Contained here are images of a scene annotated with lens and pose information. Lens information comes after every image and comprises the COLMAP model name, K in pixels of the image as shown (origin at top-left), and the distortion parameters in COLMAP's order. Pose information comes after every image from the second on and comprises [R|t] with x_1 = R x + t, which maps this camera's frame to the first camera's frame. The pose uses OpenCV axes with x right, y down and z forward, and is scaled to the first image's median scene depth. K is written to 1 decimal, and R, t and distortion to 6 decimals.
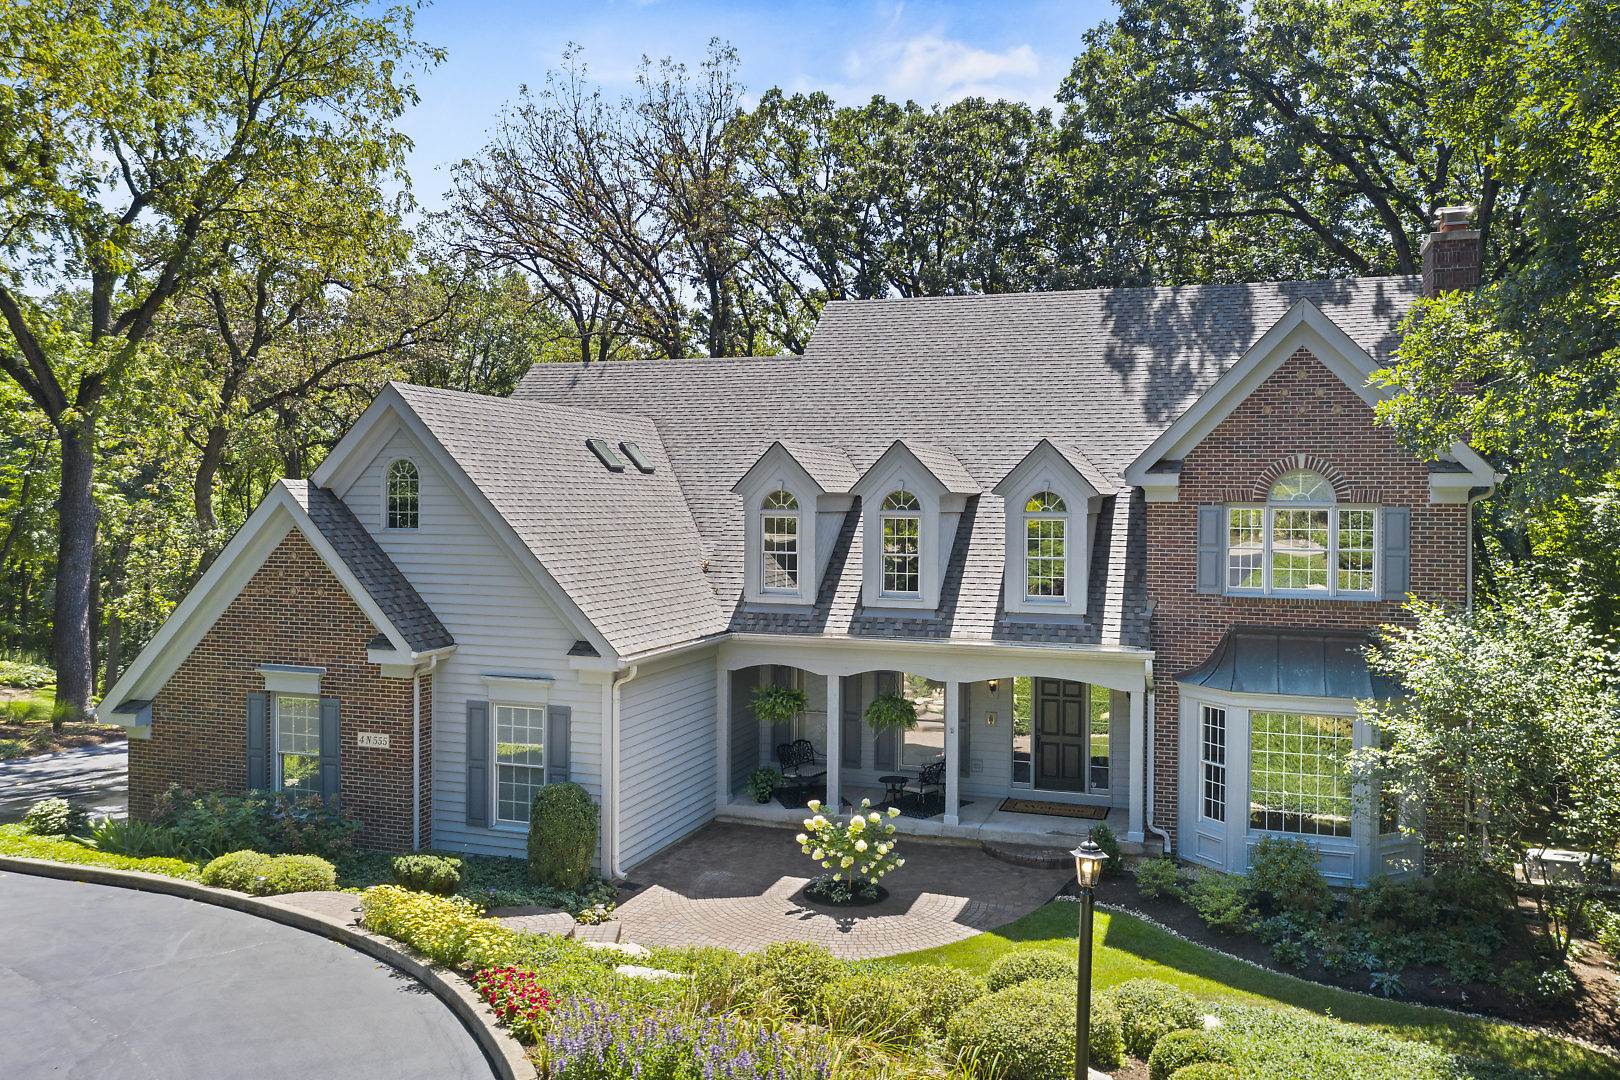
lens RADIAL K [[1268.8, 0, 797.7], [0, 1268.8, 528.2], [0, 0, 1]] dist [-0.019407, 0.005401]
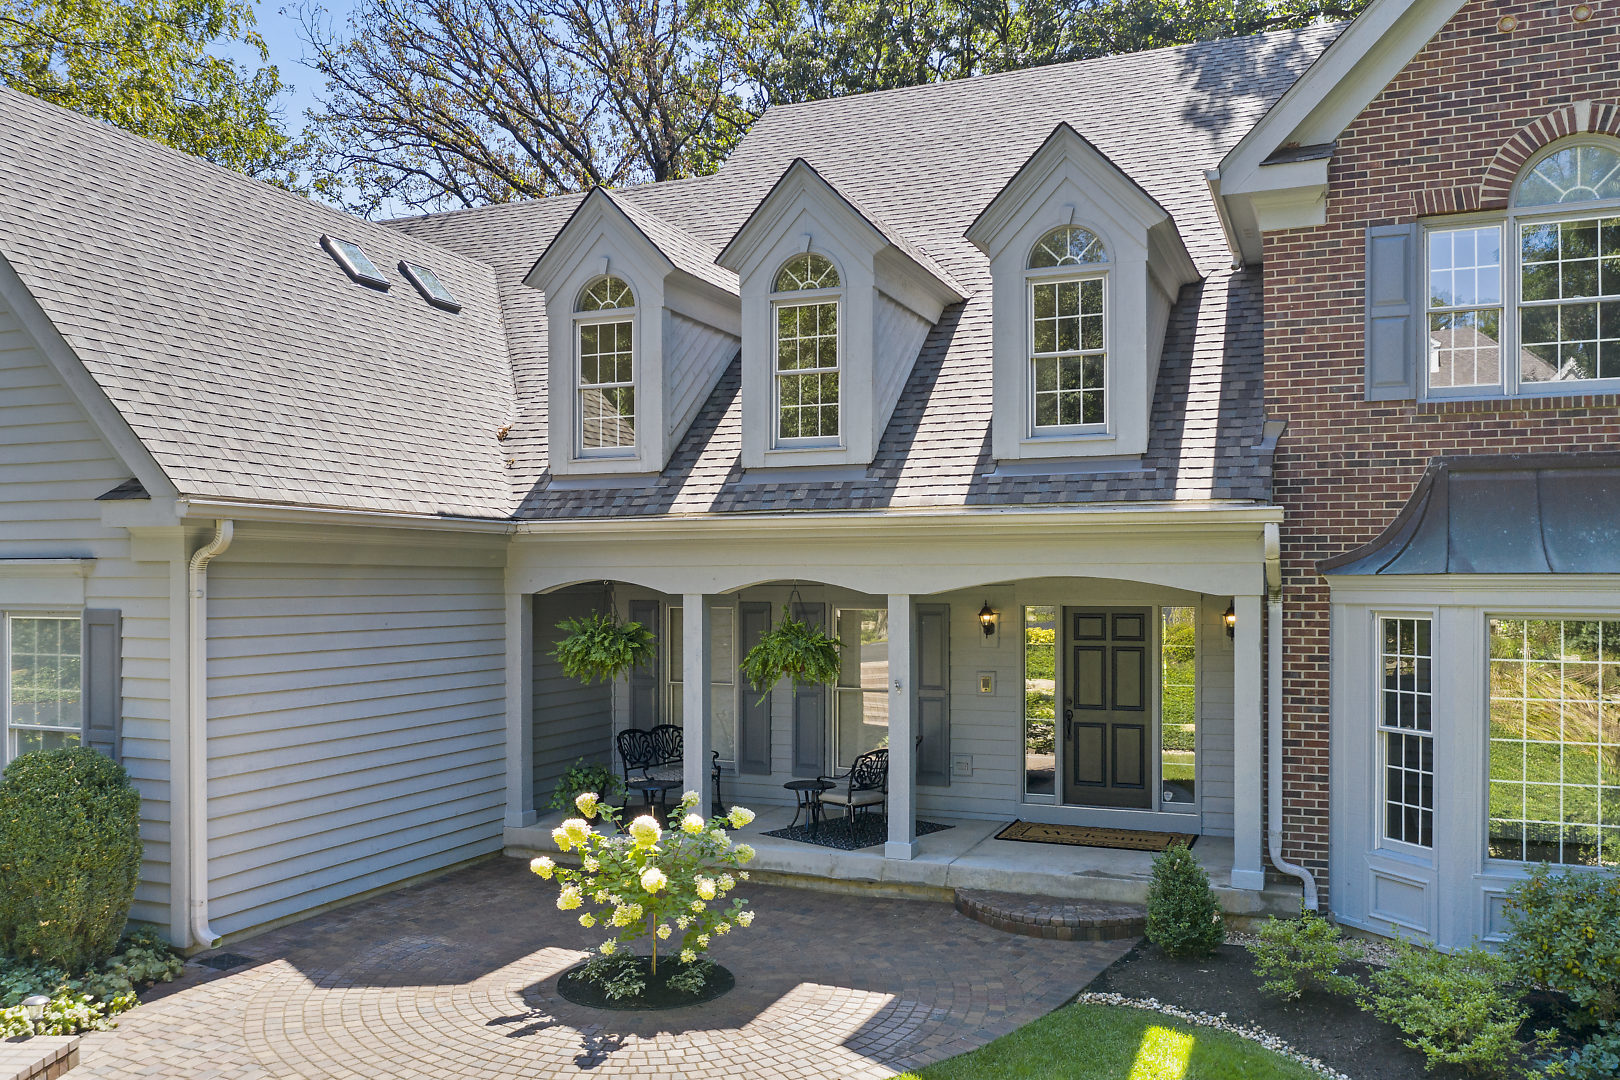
lens RADIAL K [[1268.8, 0, 804.1], [0, 1268.8, 615.4], [0, 0, 1]] dist [-0.019407, 0.005401]
pose [[0.997986, -0.005876, -0.063158, 0.122187], [0.005492, 0.999965, -0.006248, 0.140378], [0.063193, 0.005889, 0.997984, 0.481675]]
